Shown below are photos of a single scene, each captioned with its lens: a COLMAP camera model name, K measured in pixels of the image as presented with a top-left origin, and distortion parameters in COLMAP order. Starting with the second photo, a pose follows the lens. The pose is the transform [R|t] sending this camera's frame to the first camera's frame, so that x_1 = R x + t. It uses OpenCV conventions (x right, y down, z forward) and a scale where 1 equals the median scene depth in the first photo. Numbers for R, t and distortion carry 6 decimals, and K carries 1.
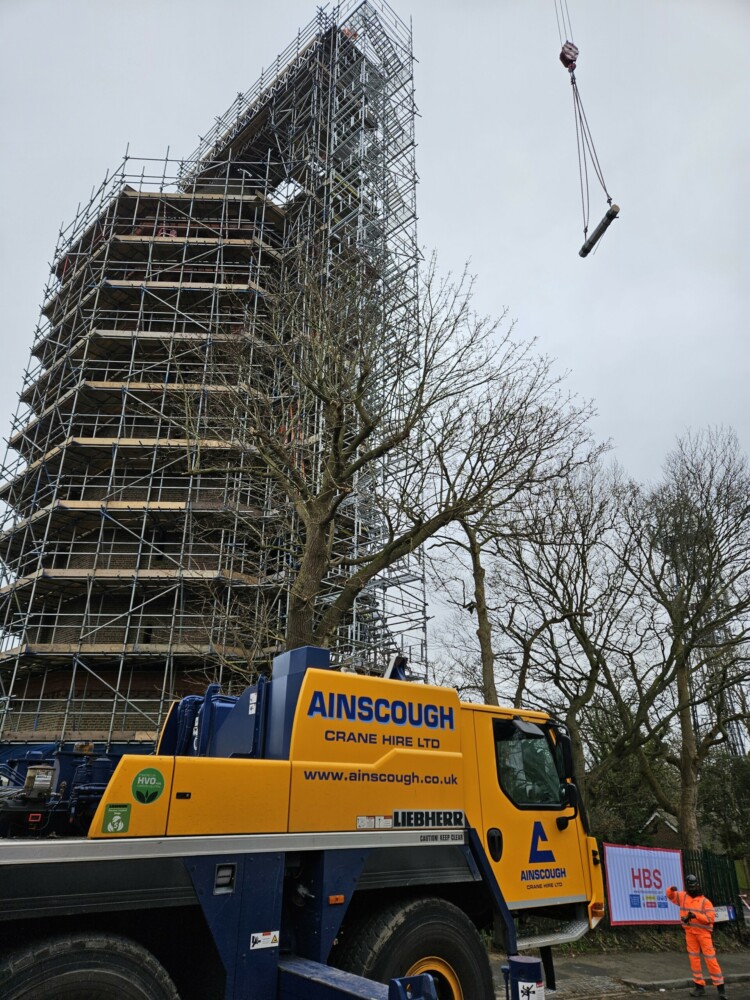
lens RADIAL K [[654.9, 0, 362.9], [0, 654.9, 474.0], [0, 0, 1]] dist [0.079952, -0.057439]
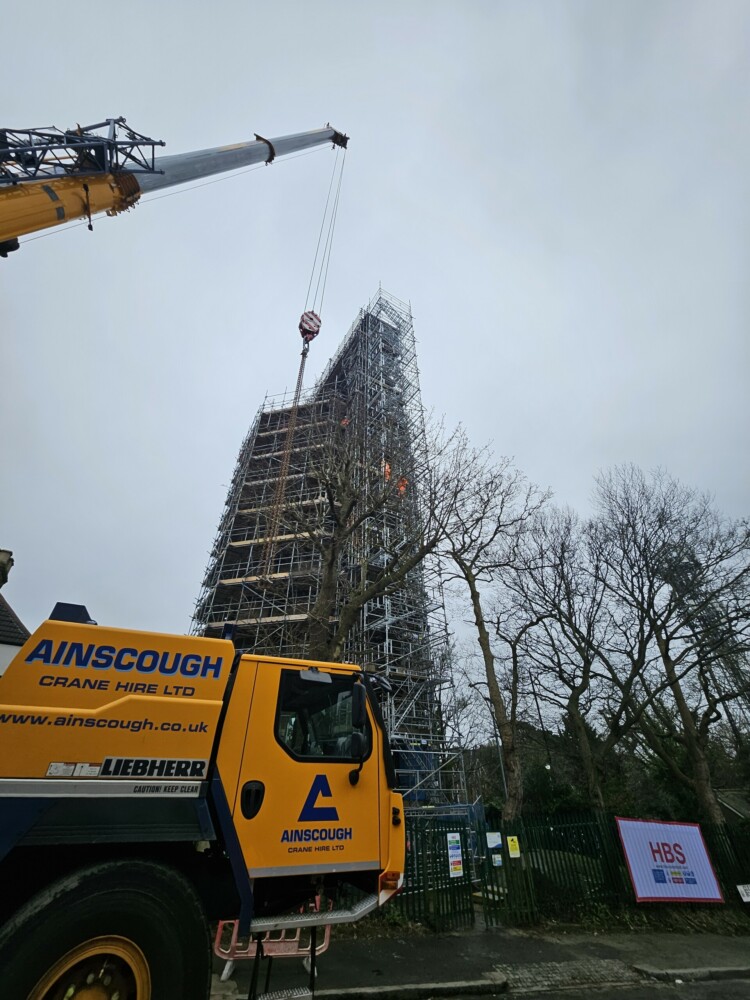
lens RADIAL K [[387.5, 0, 346.1], [0, 387.5, 464.4], [0, 0, 1]] dist [-0.001270, -0.000690]
pose [[0.963189, -0.178809, -0.200736, 0.503833], [0.125298, 0.959251, -0.253254, 0.226798], [0.237840, 0.218780, 0.946344, 0.359305]]
